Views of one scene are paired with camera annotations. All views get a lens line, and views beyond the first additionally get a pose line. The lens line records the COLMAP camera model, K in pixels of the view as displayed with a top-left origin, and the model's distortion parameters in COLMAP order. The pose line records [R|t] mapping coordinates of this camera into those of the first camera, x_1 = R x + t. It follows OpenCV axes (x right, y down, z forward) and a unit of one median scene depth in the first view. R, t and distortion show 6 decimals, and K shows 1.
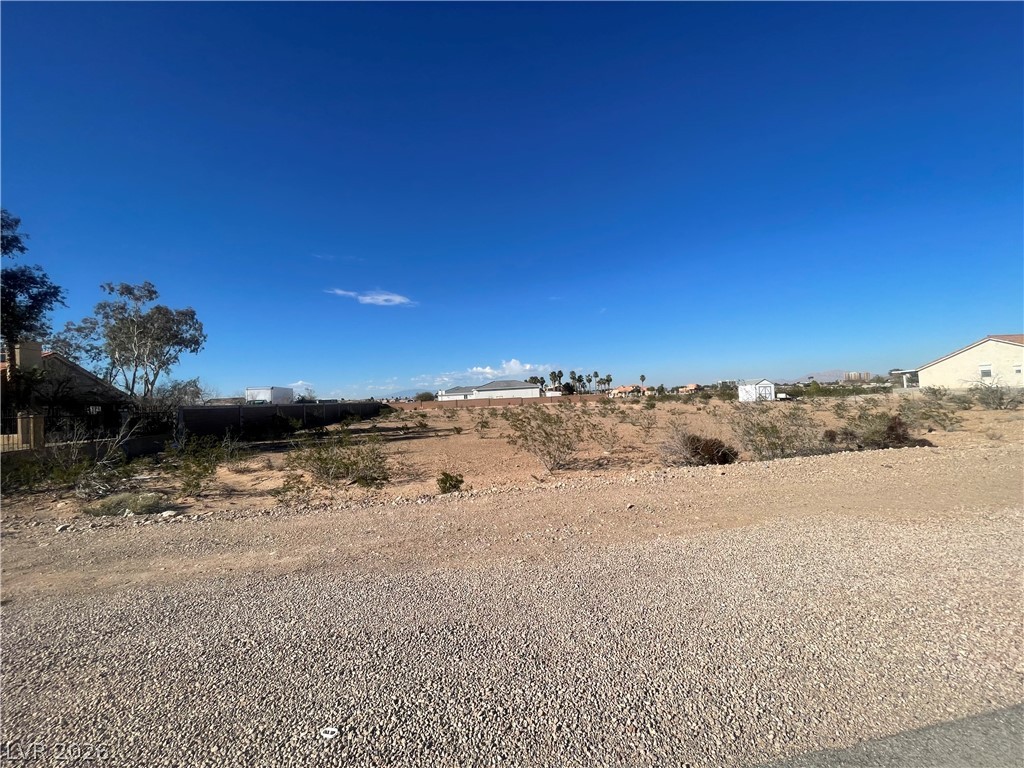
lens RADIAL K [[419.6, 0, 512.0], [0, 419.6, 383.1], [0, 0, 1]] dist [-0.003758, 0.000903]
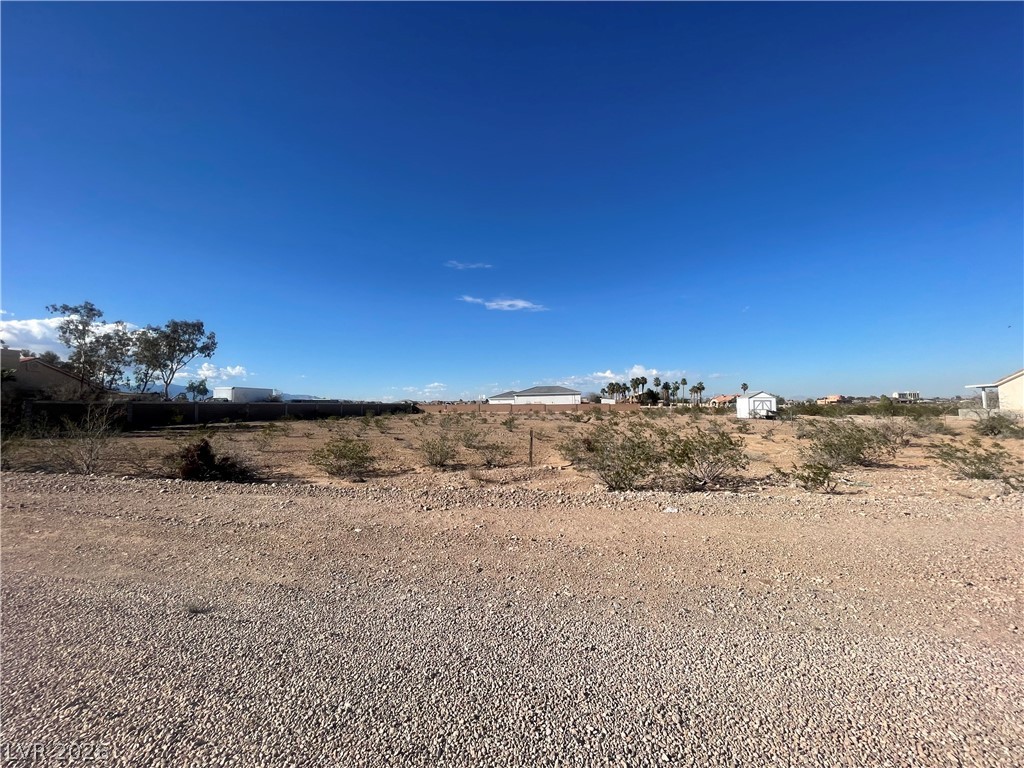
lens RADIAL K [[419.6, 0, 509.7], [0, 419.6, 412.5], [0, 0, 1]] dist [-0.003758, 0.000903]
pose [[0.956491, 0.040136, -0.288988, 0.879973], [-0.022812, 0.997748, 0.063070, -0.020999], [0.290868, -0.053734, 0.955253, 0.176252]]
